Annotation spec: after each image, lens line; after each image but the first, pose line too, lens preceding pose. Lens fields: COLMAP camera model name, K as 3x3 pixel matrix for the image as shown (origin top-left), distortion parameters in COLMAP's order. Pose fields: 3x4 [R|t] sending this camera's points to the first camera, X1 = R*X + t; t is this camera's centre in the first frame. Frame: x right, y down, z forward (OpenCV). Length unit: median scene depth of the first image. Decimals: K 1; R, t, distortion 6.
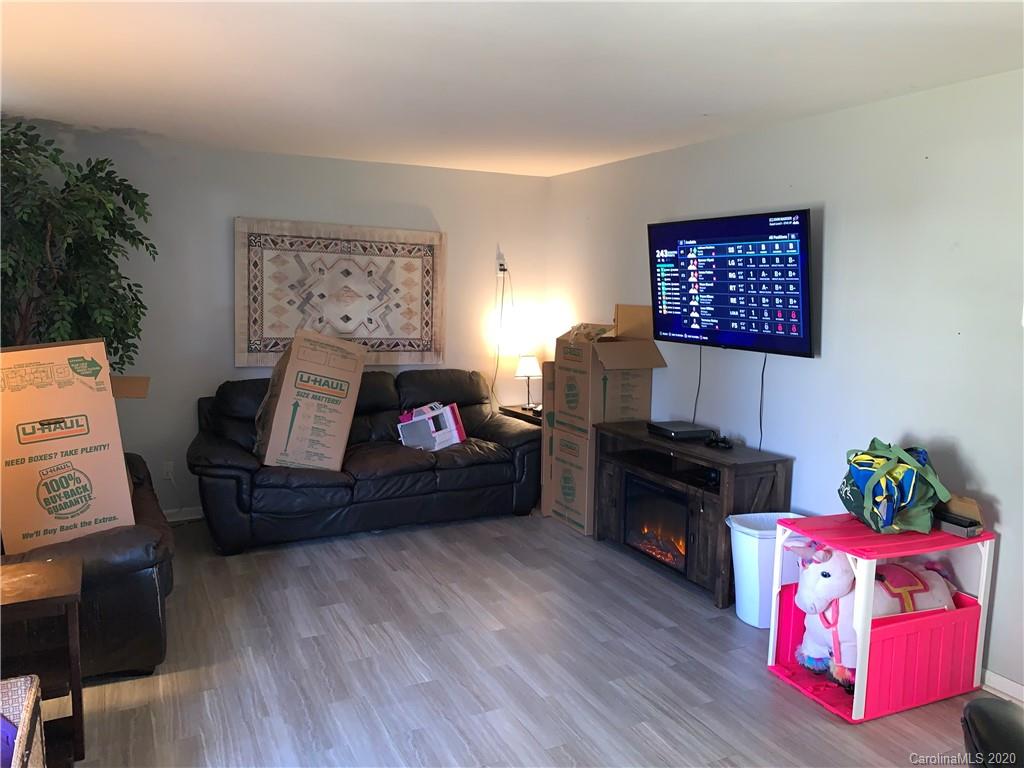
lens RADIAL K [[778.2, 0, 510.9], [0, 778.2, 387.0], [0, 0, 1]] dist [0.054358, -0.079065]
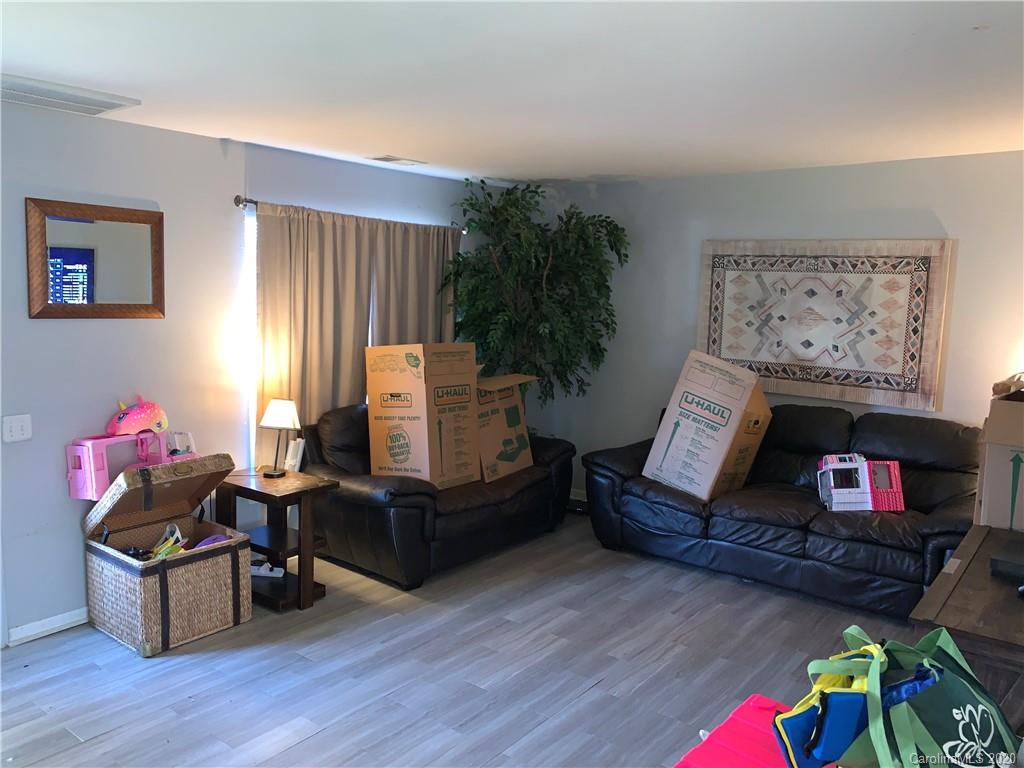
lens RADIAL K [[778.2, 0, 510.5], [0, 778.2, 377.3], [0, 0, 1]] dist [0.054358, -0.079065]
pose [[0.420455, 0.094990, -0.902327, 0.480785], [-0.130377, 0.990509, 0.043522, -0.047204], [0.897897, 0.099344, 0.428849, 0.332775]]
